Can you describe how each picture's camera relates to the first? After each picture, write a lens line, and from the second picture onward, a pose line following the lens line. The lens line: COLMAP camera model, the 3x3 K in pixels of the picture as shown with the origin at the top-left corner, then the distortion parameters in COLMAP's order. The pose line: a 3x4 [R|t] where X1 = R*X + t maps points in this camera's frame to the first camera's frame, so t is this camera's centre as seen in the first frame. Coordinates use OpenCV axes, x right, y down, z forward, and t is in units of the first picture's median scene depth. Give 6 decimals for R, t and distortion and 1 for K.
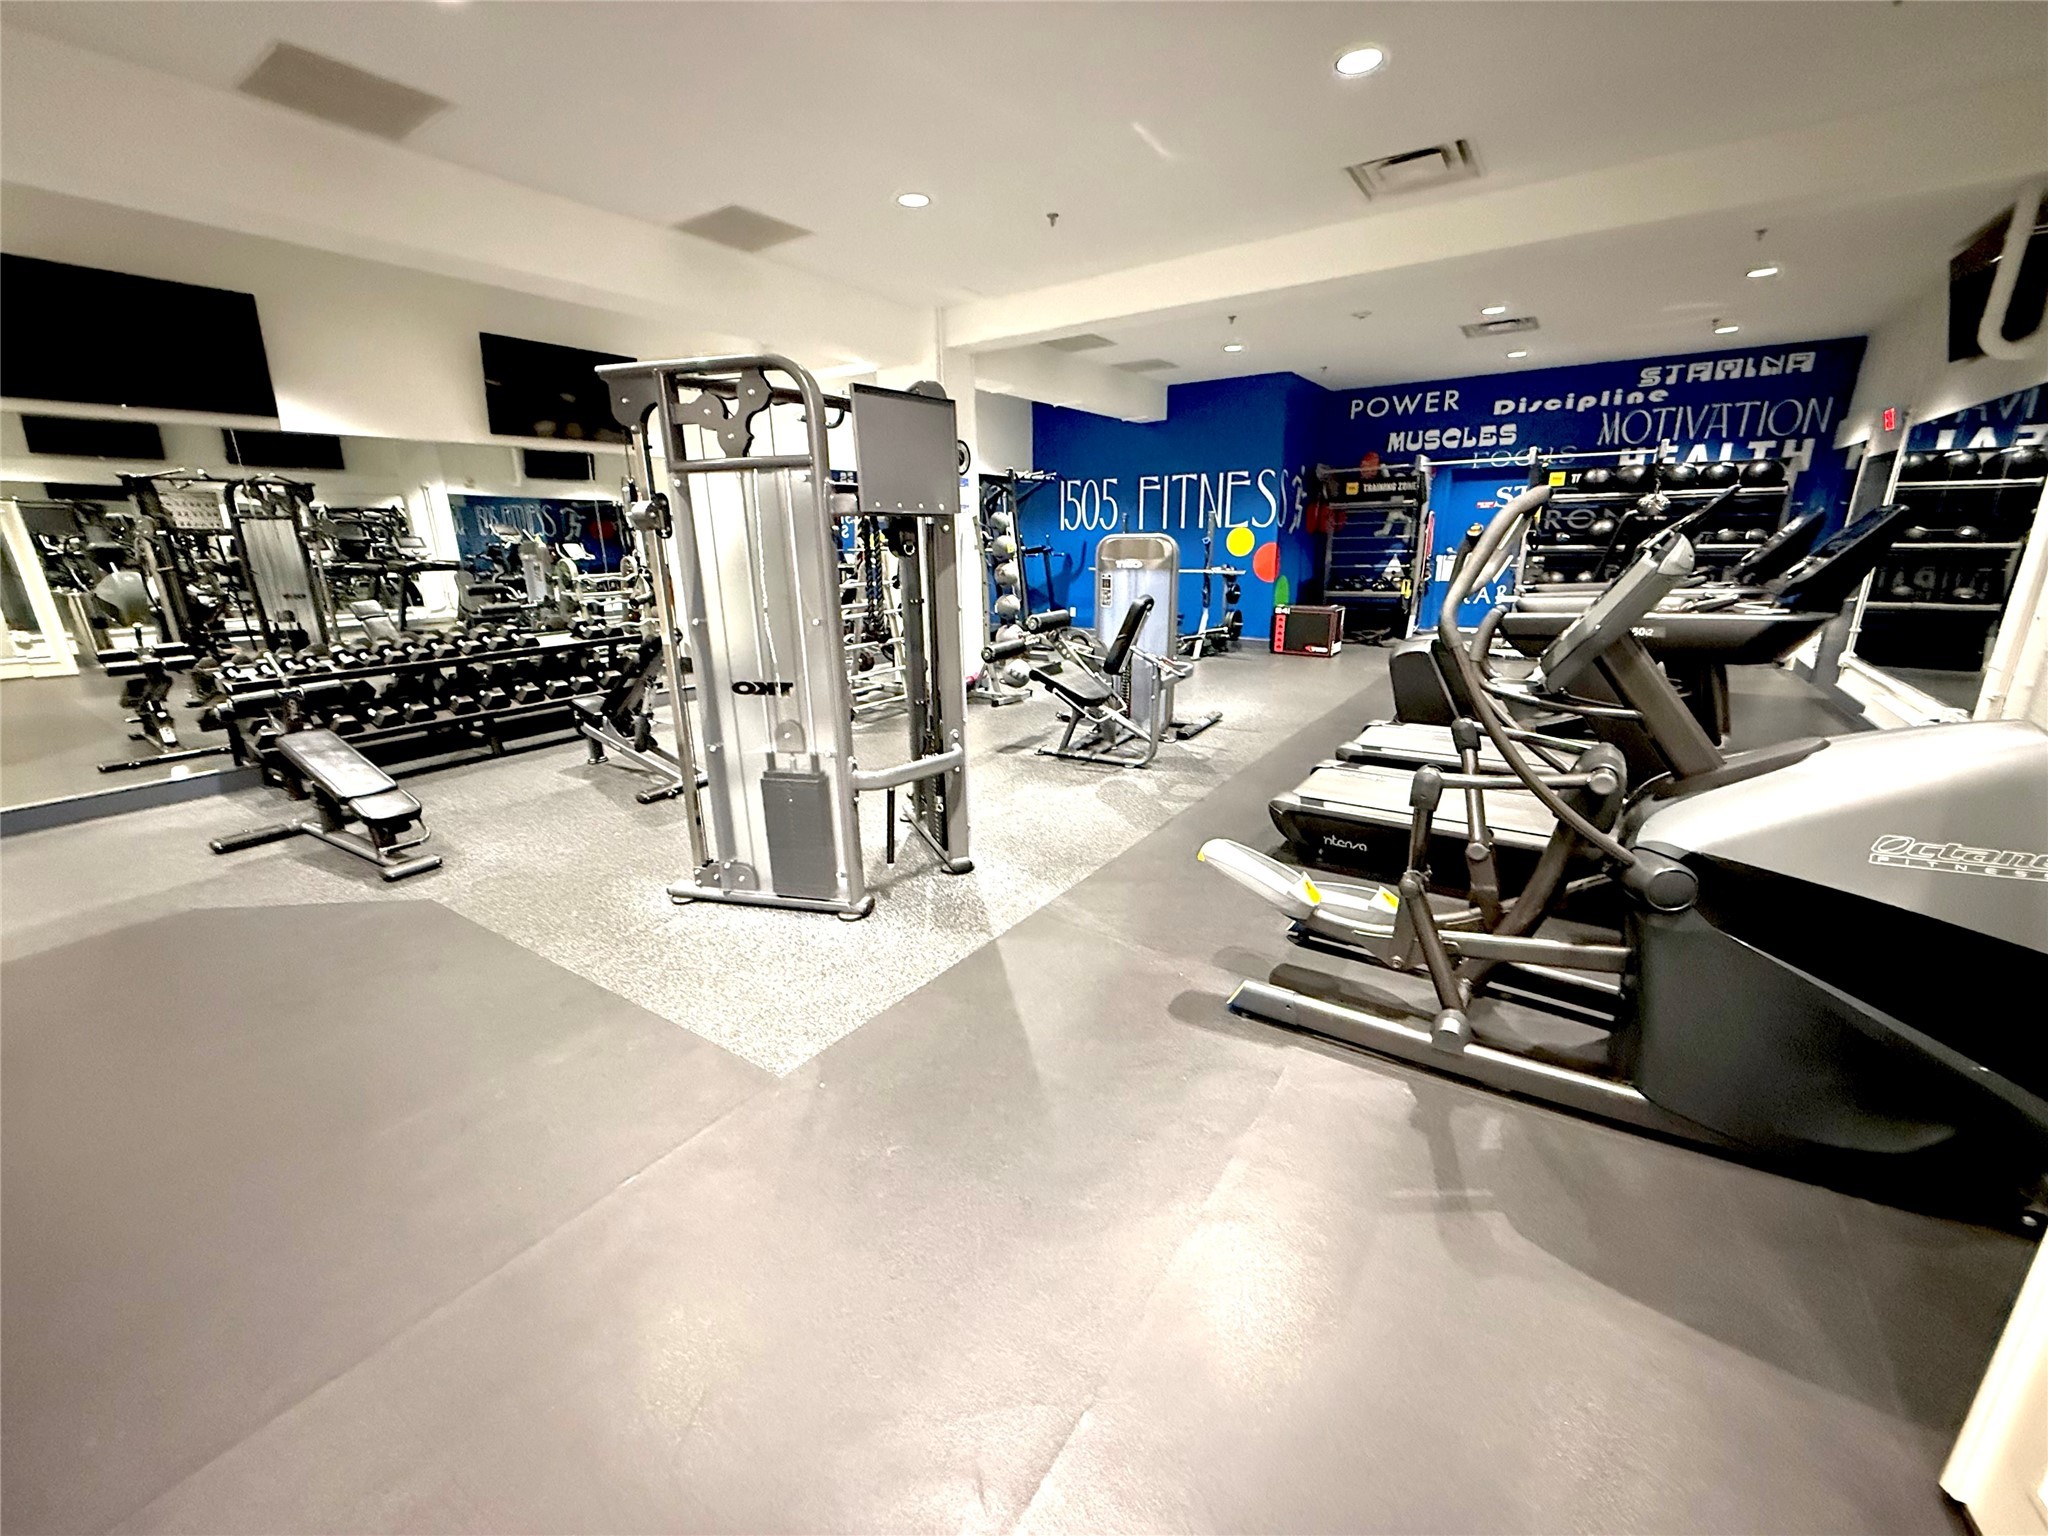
lens RADIAL K [[816.4, 0, 1030.0], [0, 816.4, 775.4], [0, 0, 1]] dist [-0.001521, -0.000181]
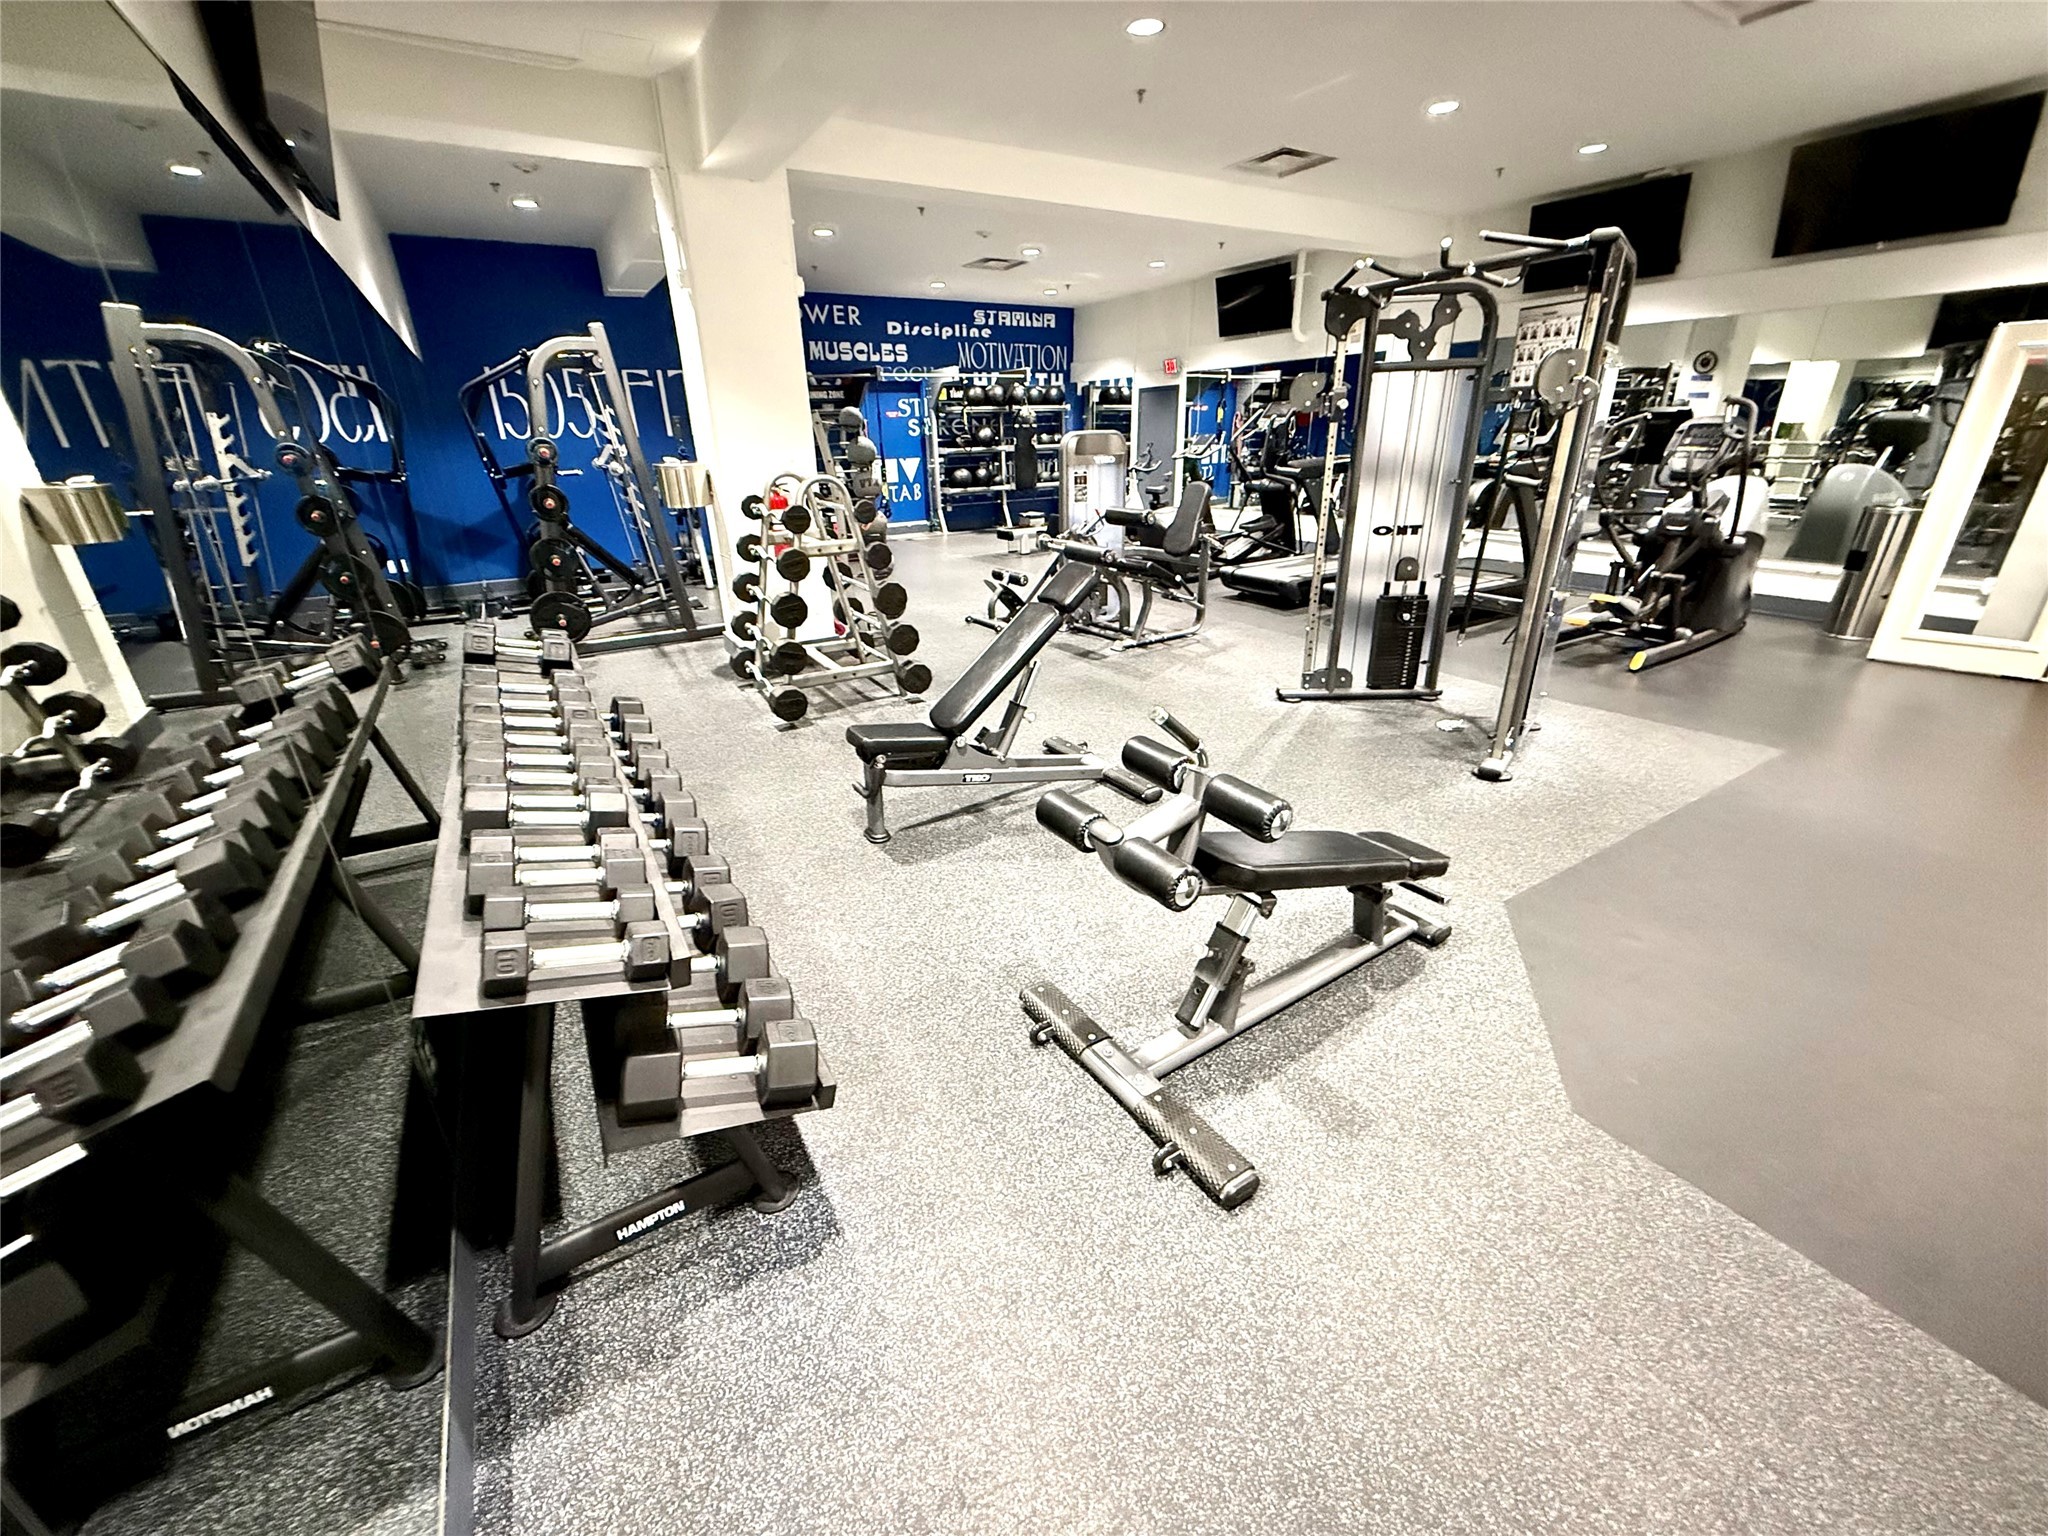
lens RADIAL K [[816.4, 0, 1028.2], [0, 816.4, 768.0], [0, 0, 1]] dist [-0.001521, -0.000181]
pose [[0.412453, -0.342337, 0.844208, -0.580355], [0.275699, 0.930155, 0.242492, -0.103337], [-0.868259, 0.132731, 0.478027, 0.385525]]
